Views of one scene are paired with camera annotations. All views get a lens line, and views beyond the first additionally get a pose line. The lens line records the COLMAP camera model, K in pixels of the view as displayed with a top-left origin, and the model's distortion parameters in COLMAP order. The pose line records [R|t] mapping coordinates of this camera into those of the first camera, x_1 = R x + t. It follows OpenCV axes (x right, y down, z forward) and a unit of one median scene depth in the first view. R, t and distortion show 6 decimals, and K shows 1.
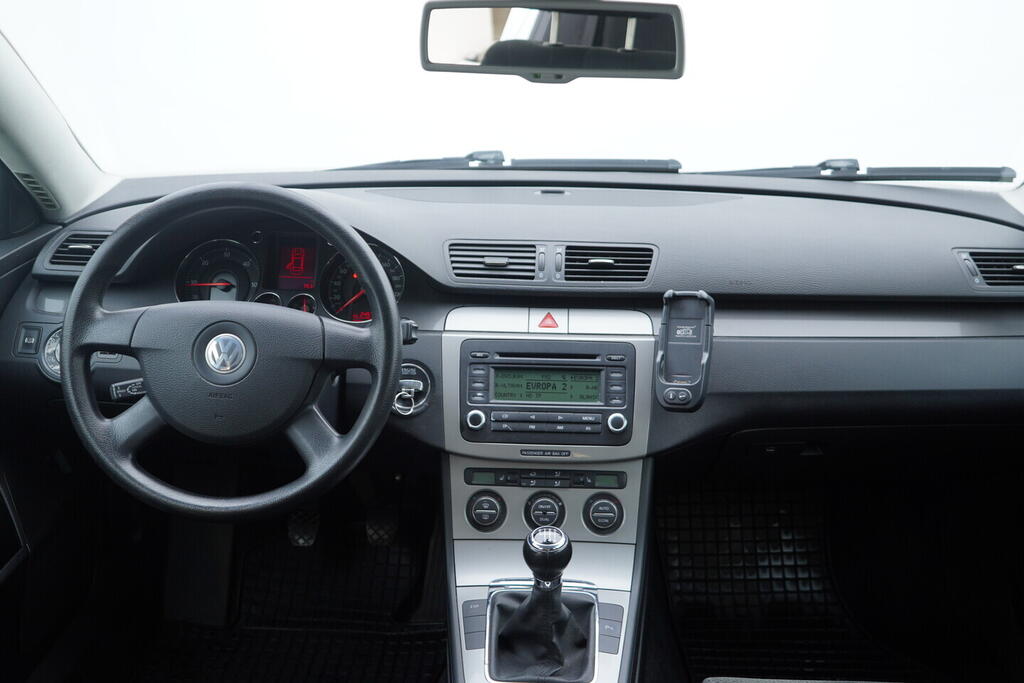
lens RADIAL K [[1058.0, 0, 512.0], [0, 1058.0, 341.5], [0, 0, 1]] dist [0.001753, 0.020524]
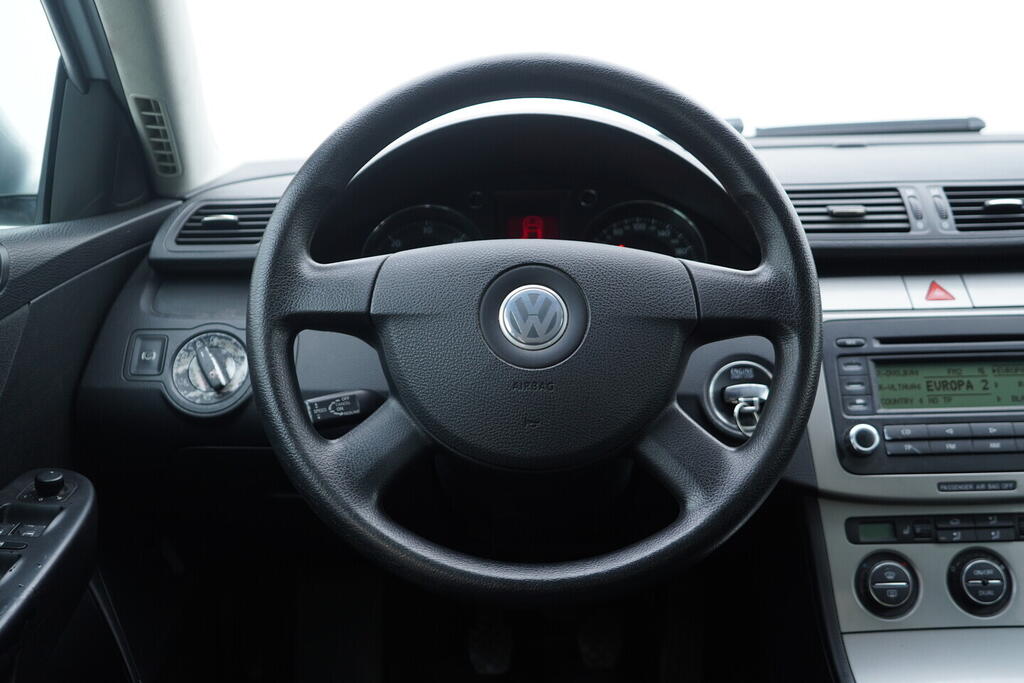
lens RADIAL K [[1058.0, 0, 512.0], [0, 1058.0, 341.5], [0, 0, 1]] dist [0.001753, 0.020524]
pose [[0.998454, -0.040873, 0.037680, -0.265876], [0.045537, 0.990120, -0.132626, 0.089865], [-0.031887, 0.134137, 0.990450, 0.359868]]
